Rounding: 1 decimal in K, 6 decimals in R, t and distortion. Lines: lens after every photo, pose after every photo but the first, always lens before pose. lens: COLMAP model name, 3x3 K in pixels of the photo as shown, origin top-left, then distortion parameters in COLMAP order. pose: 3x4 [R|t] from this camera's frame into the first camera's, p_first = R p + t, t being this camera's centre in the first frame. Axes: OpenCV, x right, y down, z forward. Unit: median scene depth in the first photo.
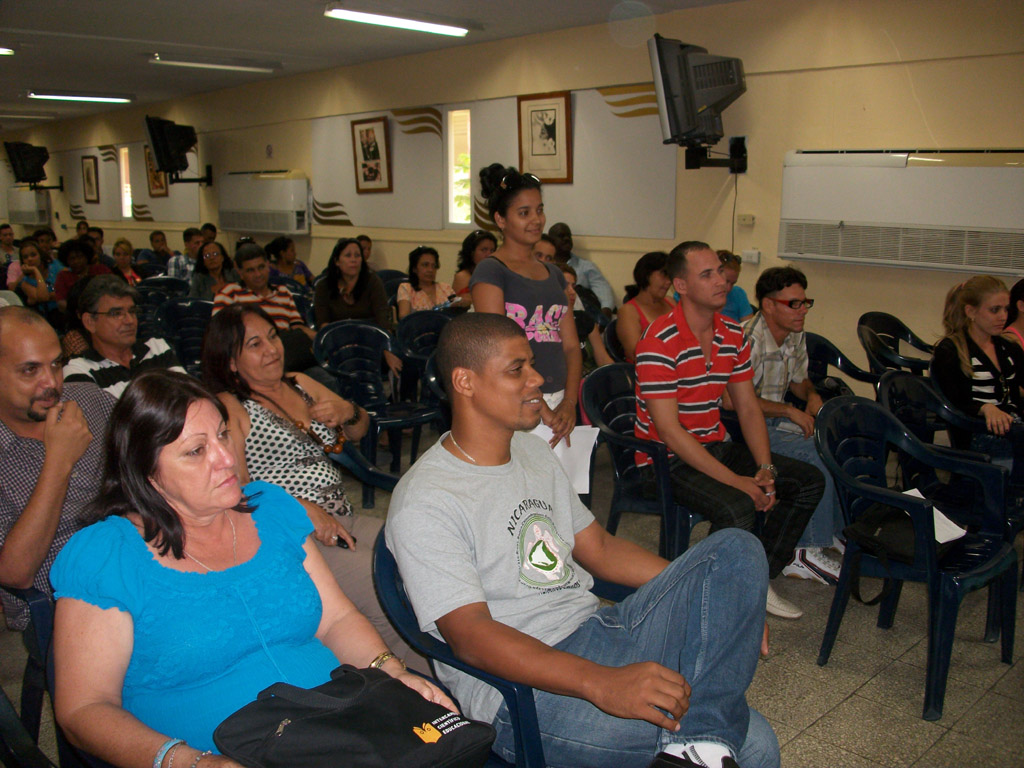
lens RADIAL K [[972.4, 0, 493.2], [0, 972.4, 378.3], [0, 0, 1]] dist [-0.114486, 0.000000]
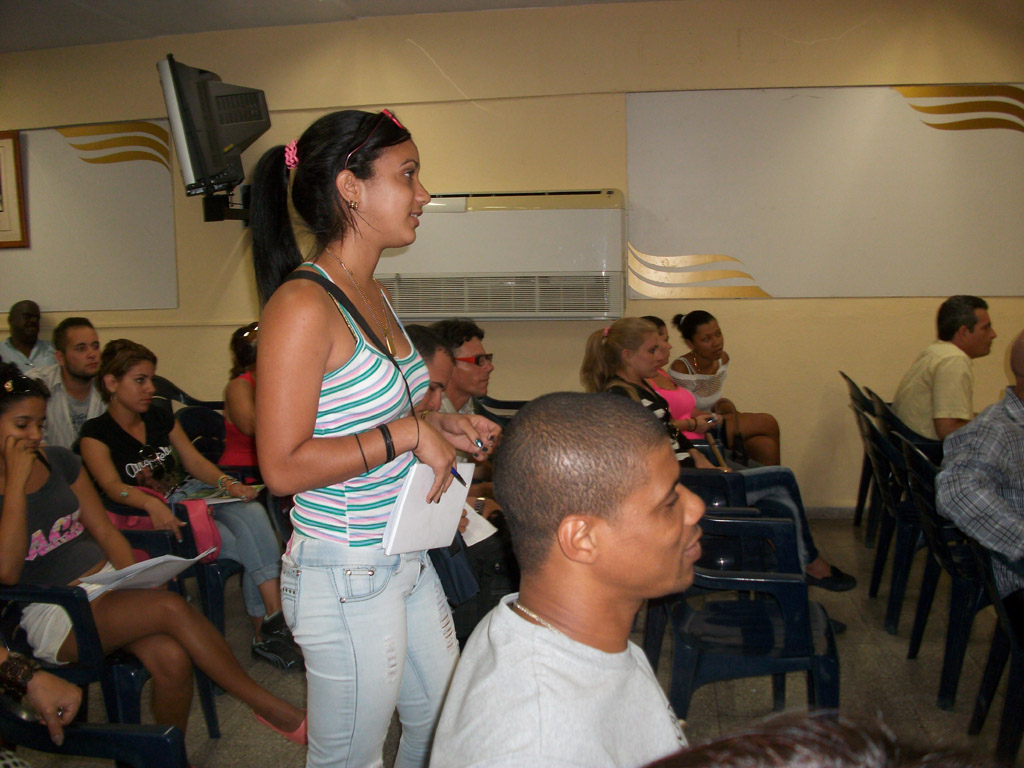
lens RADIAL K [[972.4, 0, 508.9], [0, 972.4, 400.2], [0, 0, 1]] dist [-0.114486, 0.000000]
pose [[0.784555, -0.102708, 0.611494, -0.111466], [0.135708, 0.990719, -0.007711, -0.021770], [-0.605027, 0.089035, 0.791211, 0.196334]]
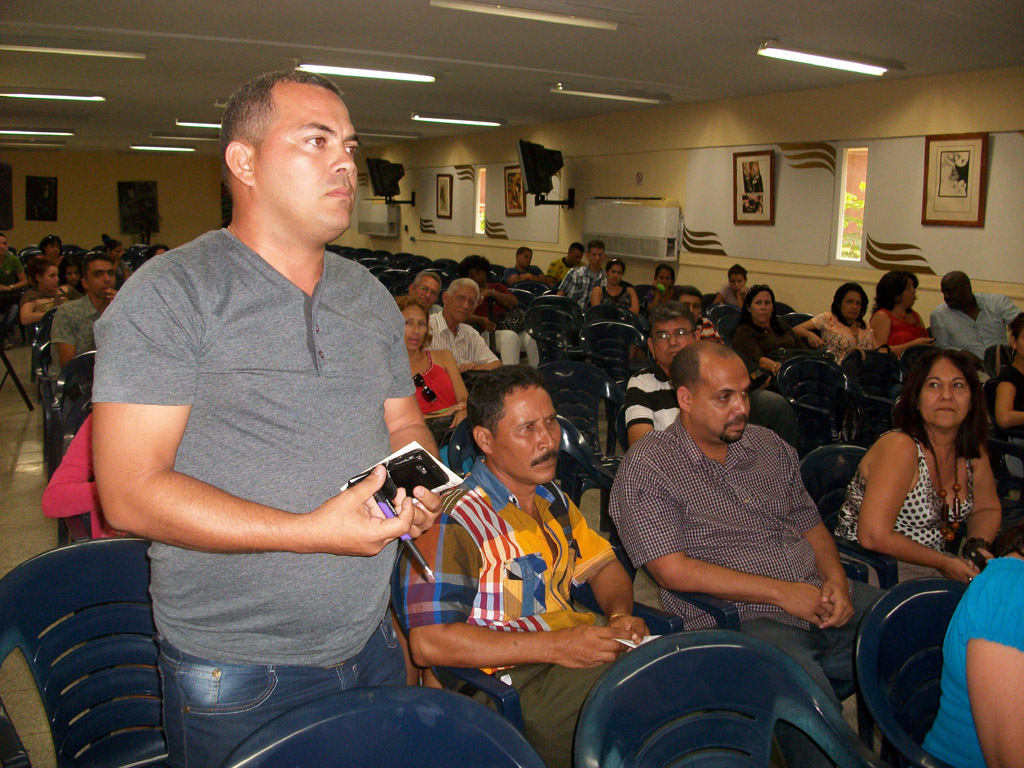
lens RADIAL K [[972.4, 0, 494.2], [0, 972.4, 369.0], [0, 0, 1]] dist [-0.114486, 0.000000]
pose [[0.960112, 0.073153, -0.269878, -0.149886], [-0.081758, 0.996436, -0.020770, 0.001207], [0.267396, 0.042007, 0.962671, -0.045956]]
